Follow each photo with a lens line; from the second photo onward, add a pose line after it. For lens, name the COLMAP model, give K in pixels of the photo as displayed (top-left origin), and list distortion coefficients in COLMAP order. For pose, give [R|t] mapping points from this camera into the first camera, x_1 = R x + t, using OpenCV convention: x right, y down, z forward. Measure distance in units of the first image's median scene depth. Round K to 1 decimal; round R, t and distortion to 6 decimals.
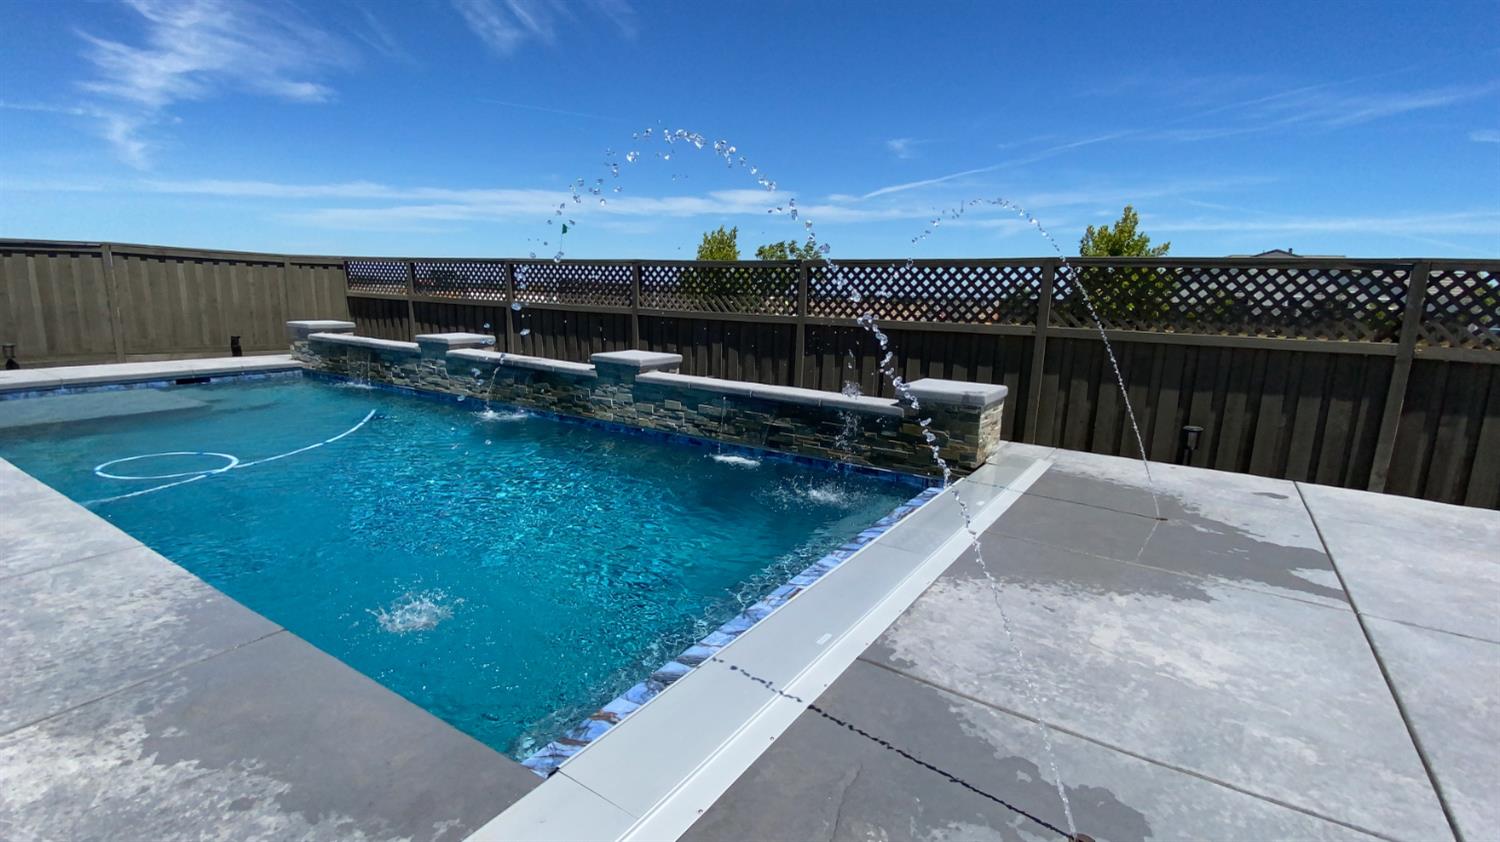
lens RADIAL K [[699.5, 0, 750.4], [0, 699.5, 409.5], [0, 0, 1]] dist [-0.000217, -0.005412]
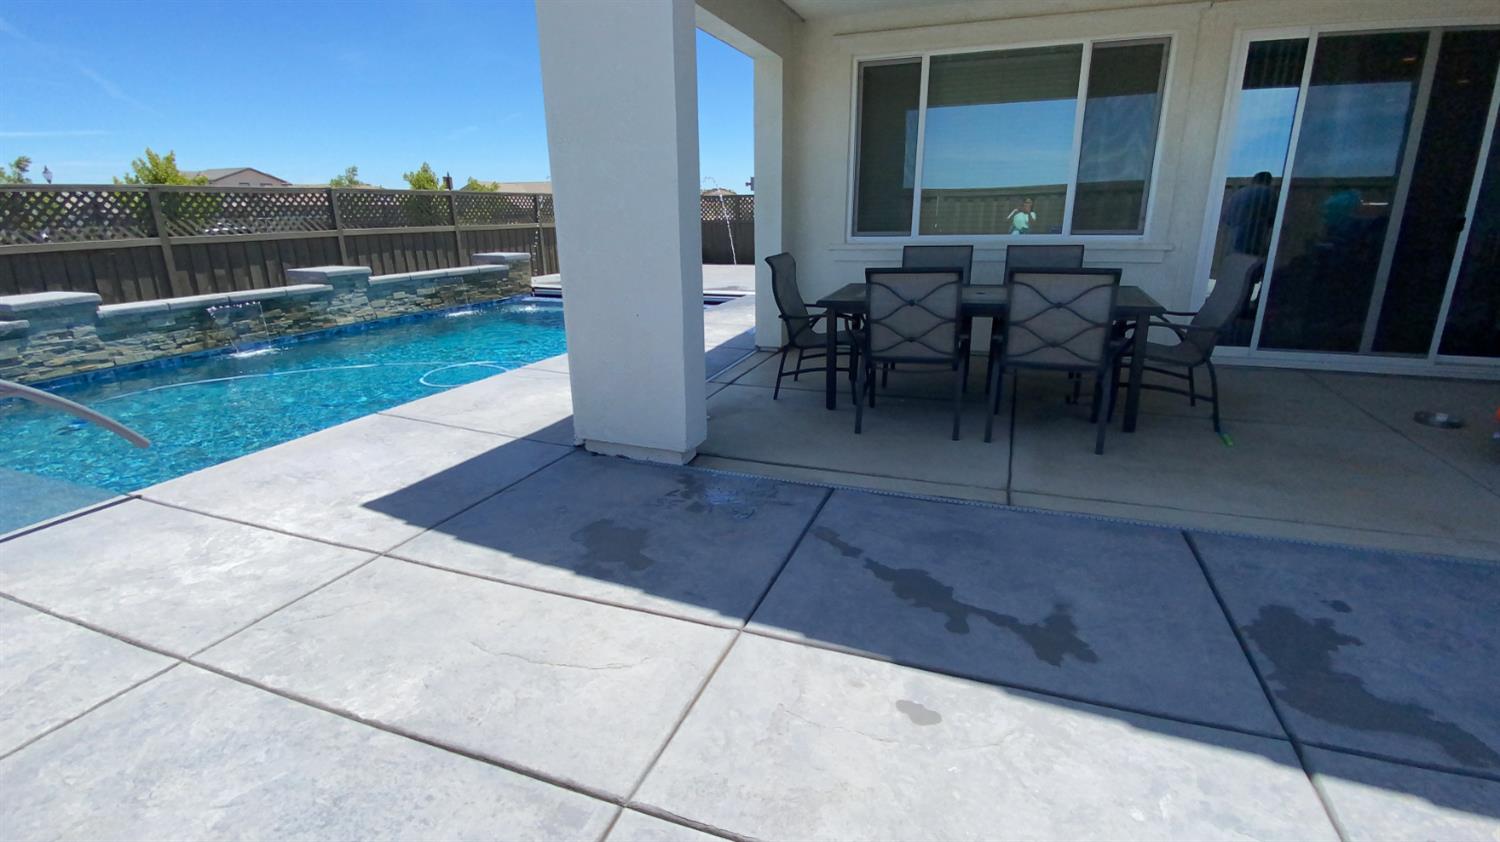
lens RADIAL K [[699.5, 0, 751.7], [0, 699.5, 418.4], [0, 0, 1]] dist [-0.000217, -0.005412]
pose [[-0.205517, -0.305955, 0.929599, -1.591821], [0.181635, 0.921448, 0.343428, -0.128637], [-0.961650, 0.239428, -0.133801, 0.546252]]
